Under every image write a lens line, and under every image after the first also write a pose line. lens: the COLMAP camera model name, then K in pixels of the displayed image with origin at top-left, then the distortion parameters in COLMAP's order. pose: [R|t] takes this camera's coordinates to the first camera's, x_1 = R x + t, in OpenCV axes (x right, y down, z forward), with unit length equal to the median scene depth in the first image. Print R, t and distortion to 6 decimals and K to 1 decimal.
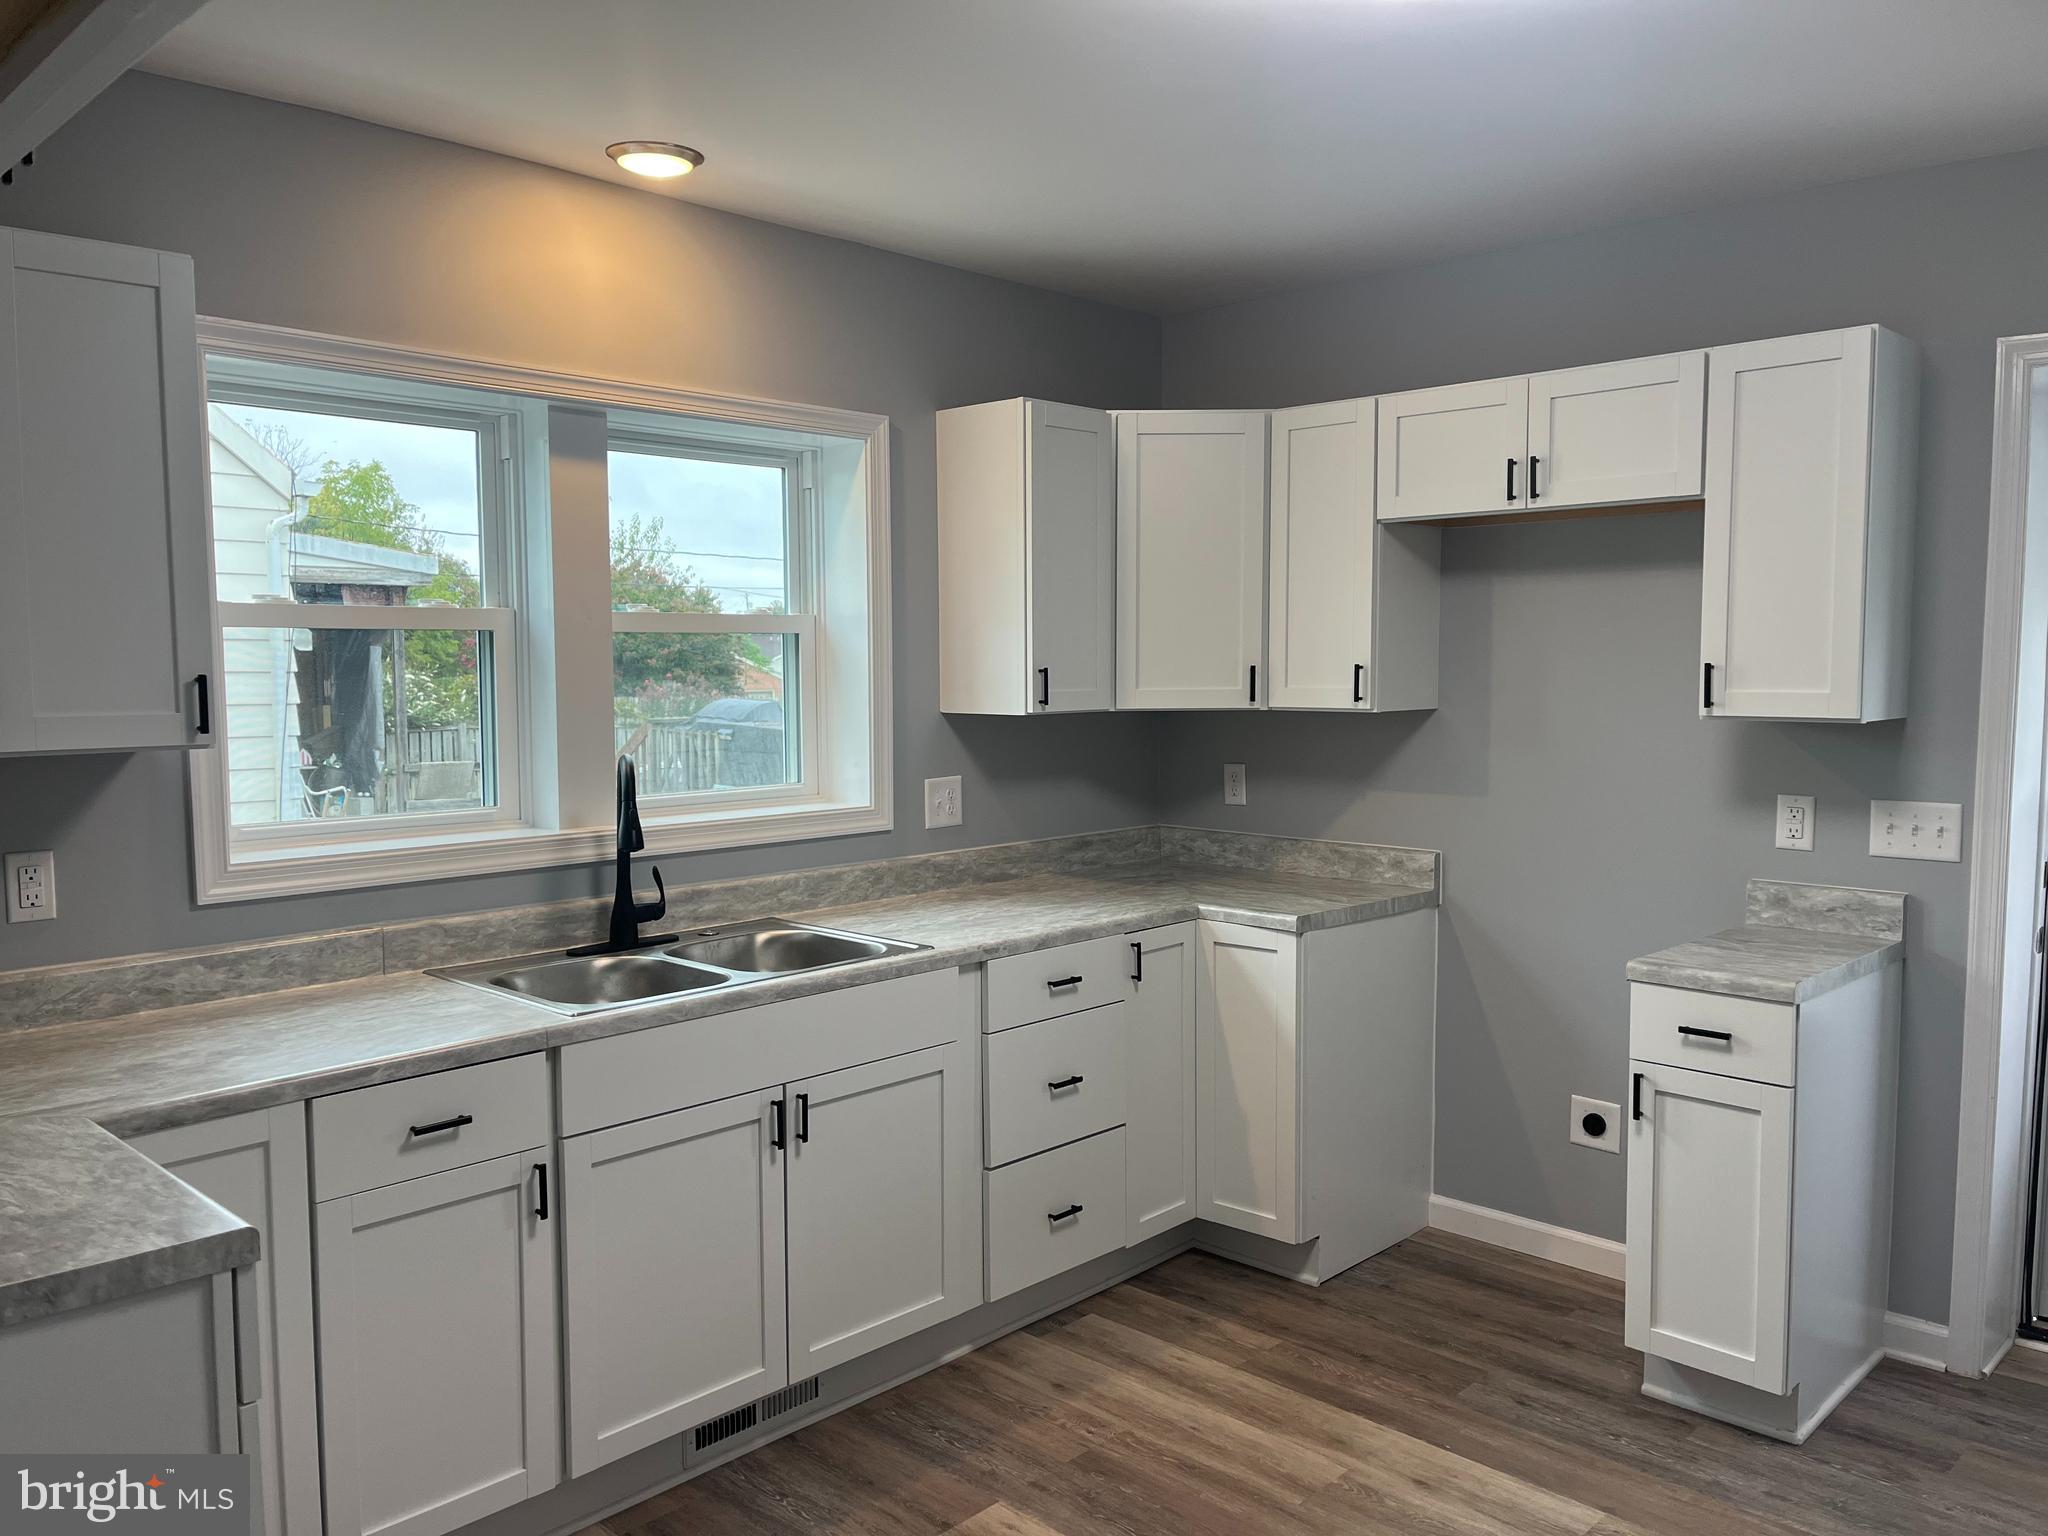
lens RADIAL K [[1557.6, 0, 1008.4], [0, 1557.6, 772.5], [0, 0, 1]] dist [0.059341, -0.056442]
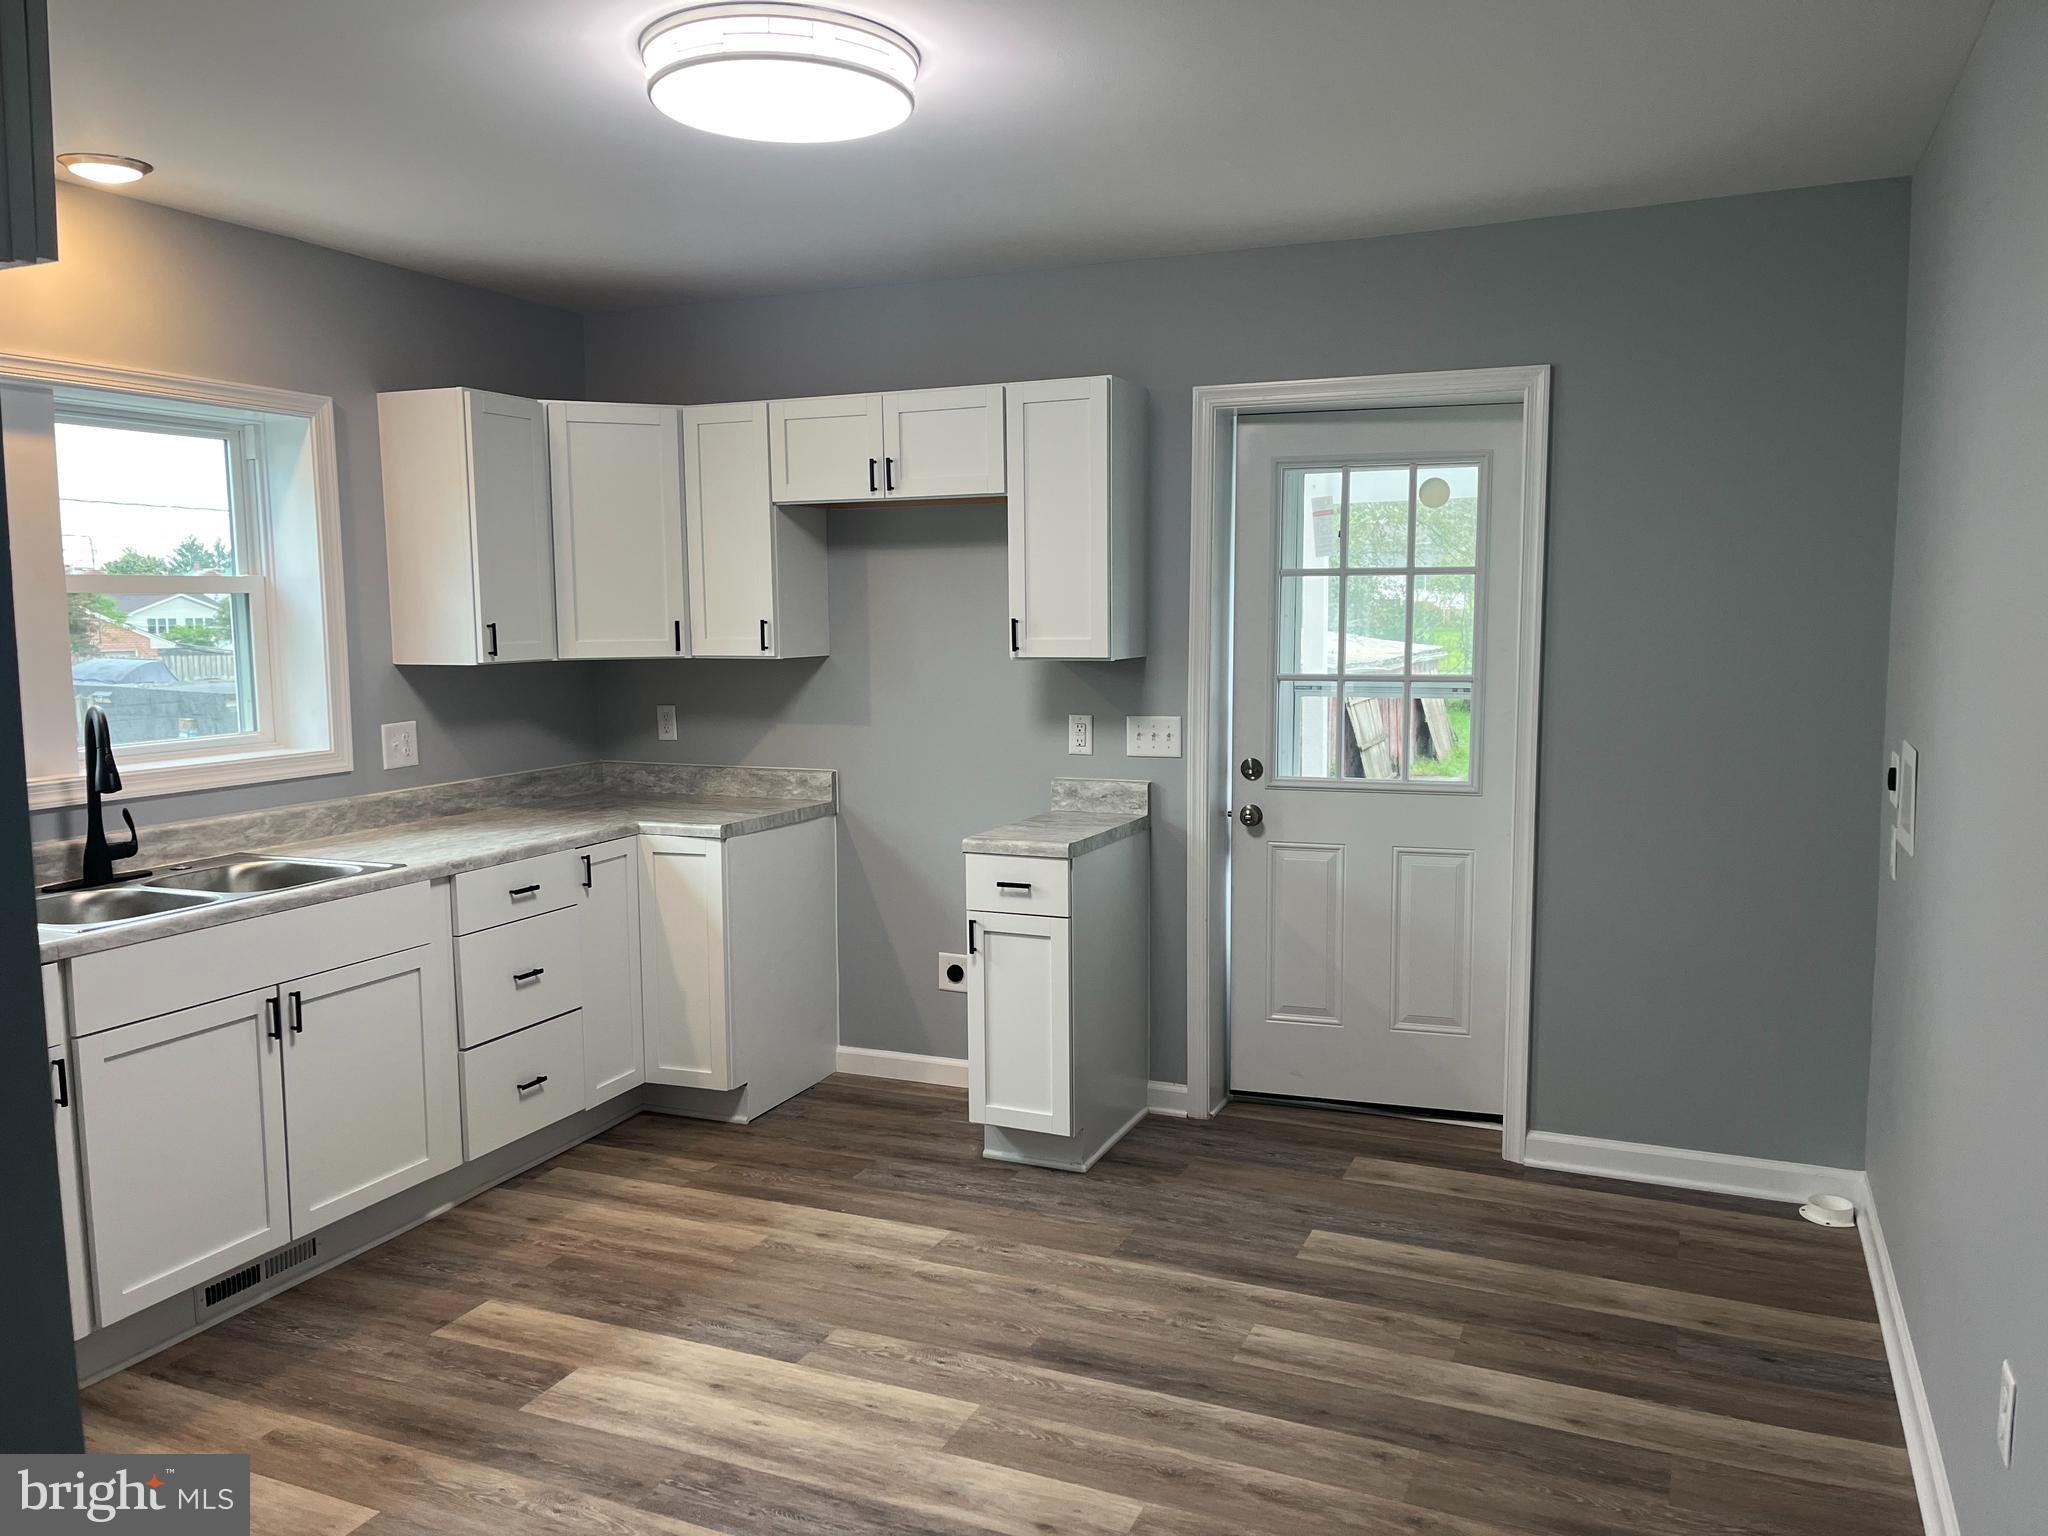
lens RADIAL K [[1557.6, 0, 1015.8], [0, 1557.6, 775.0], [0, 0, 1]] dist [0.059341, -0.056442]
pose [[0.935412, -0.042380, 0.351010, -0.030501], [0.031296, 0.998818, 0.037192, 0.015355], [-0.352171, -0.023804, 0.935633, -0.256503]]
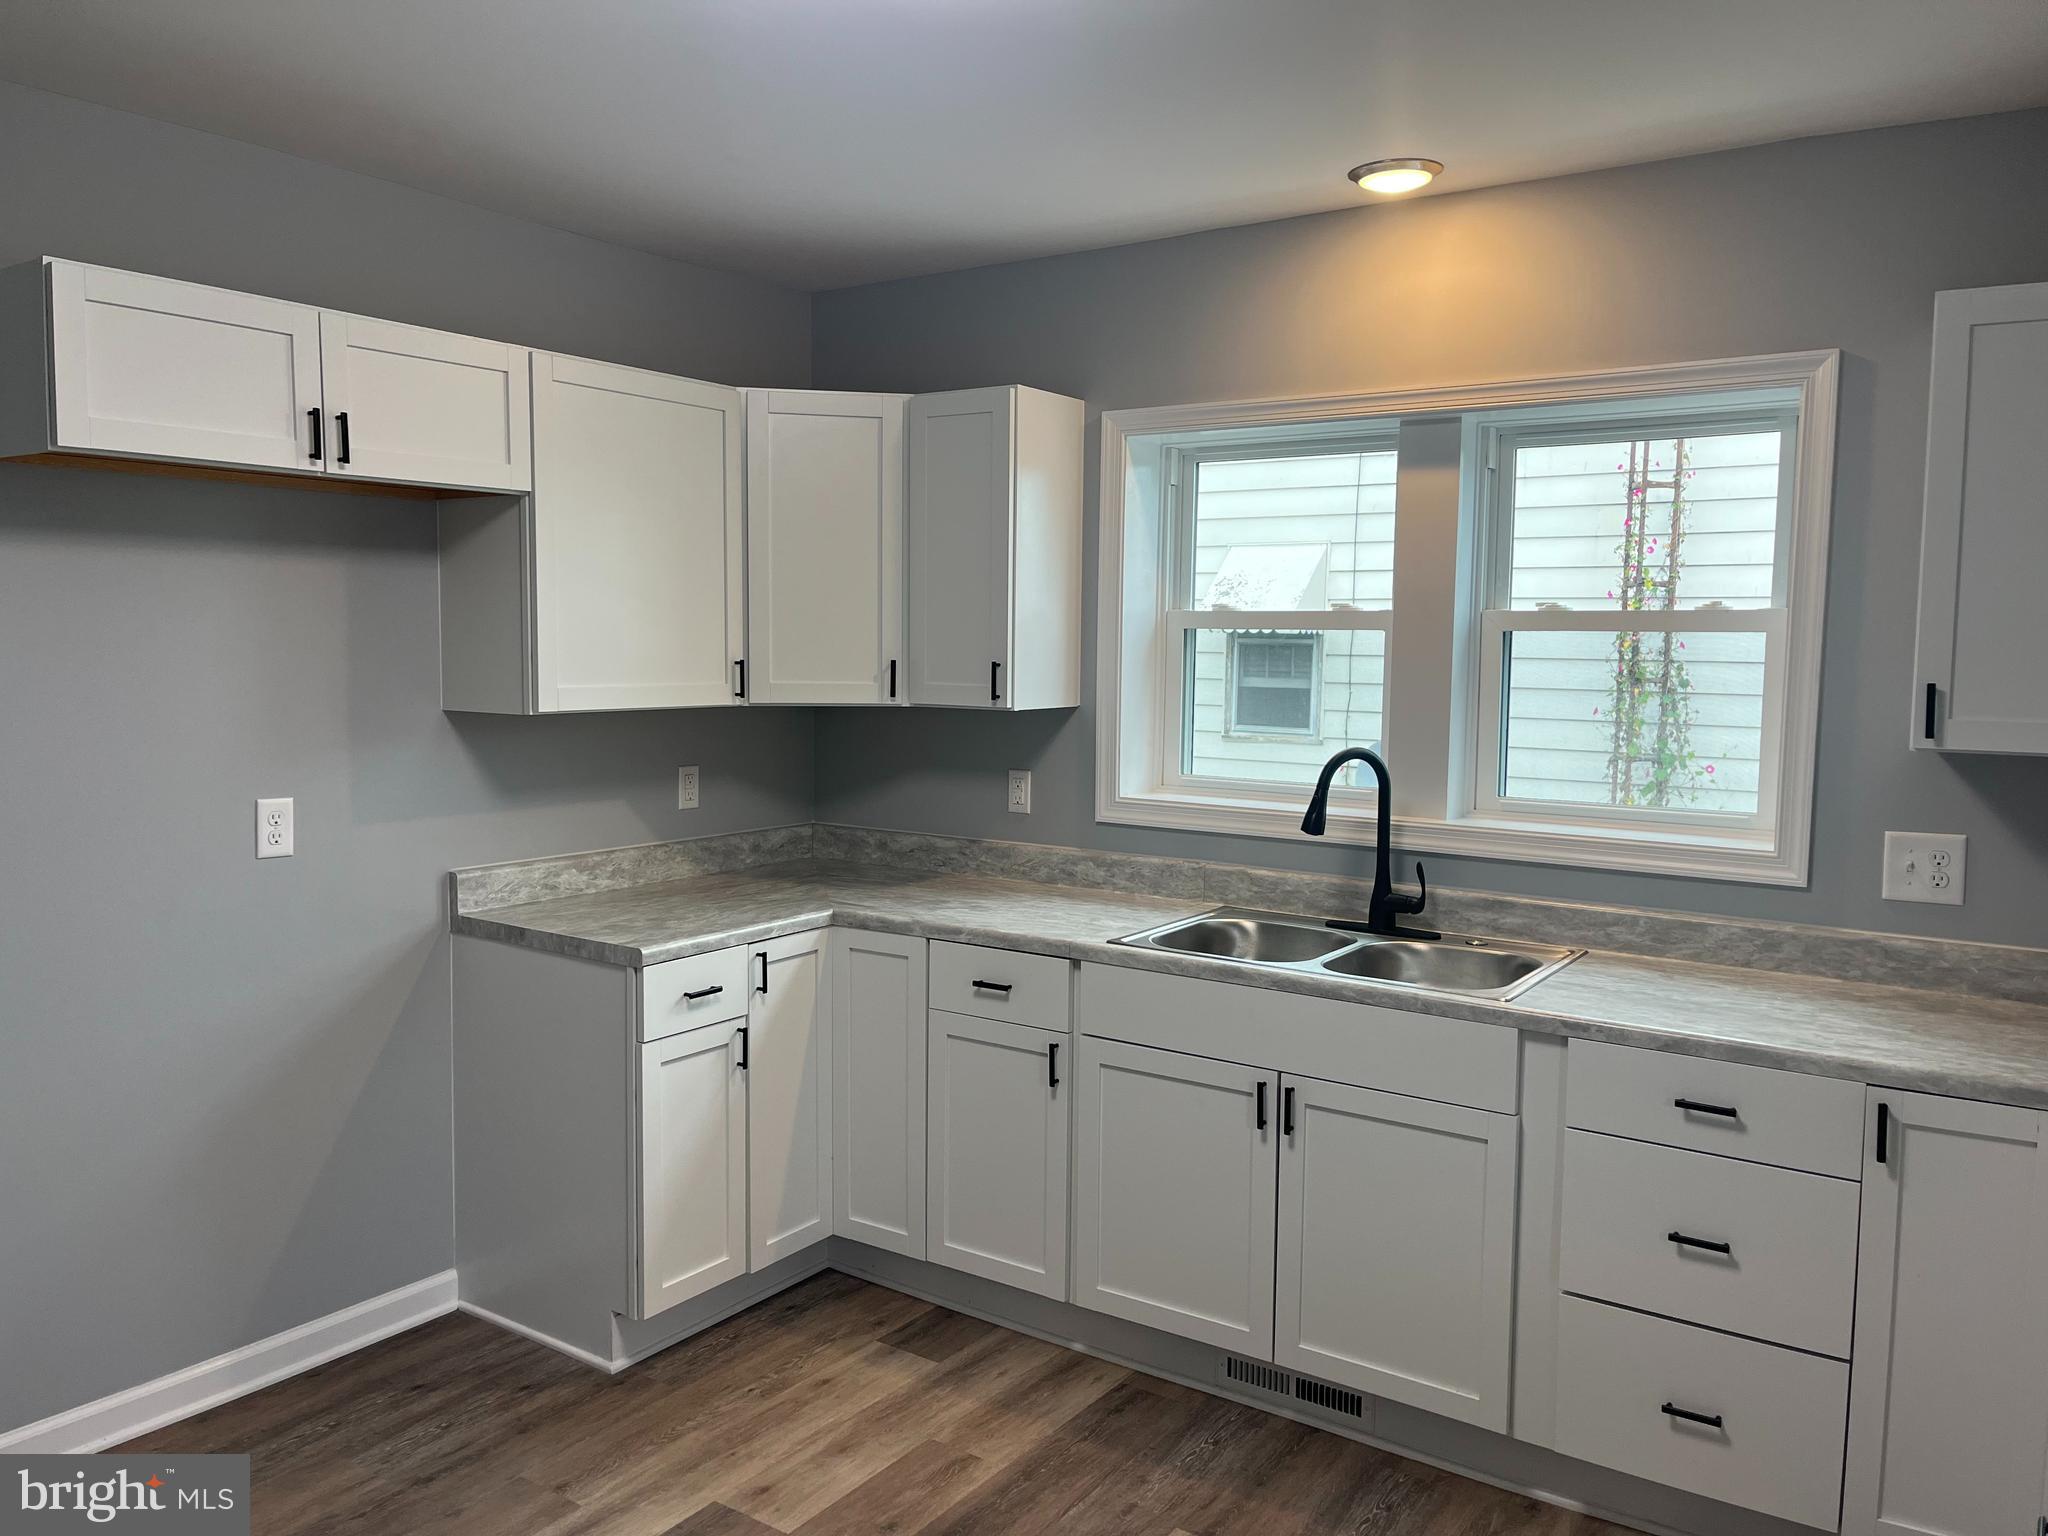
lens RADIAL K [[1557.6, 0, 1044.0], [0, 1557.6, 775.7], [0, 0, 1]] dist [0.059341, -0.056442]
pose [[0.178527, 0.089780, -0.979831, 0.737019], [-0.091316, 0.993042, 0.074352, -0.049980], [0.979689, 0.076200, 0.185483, 0.577186]]
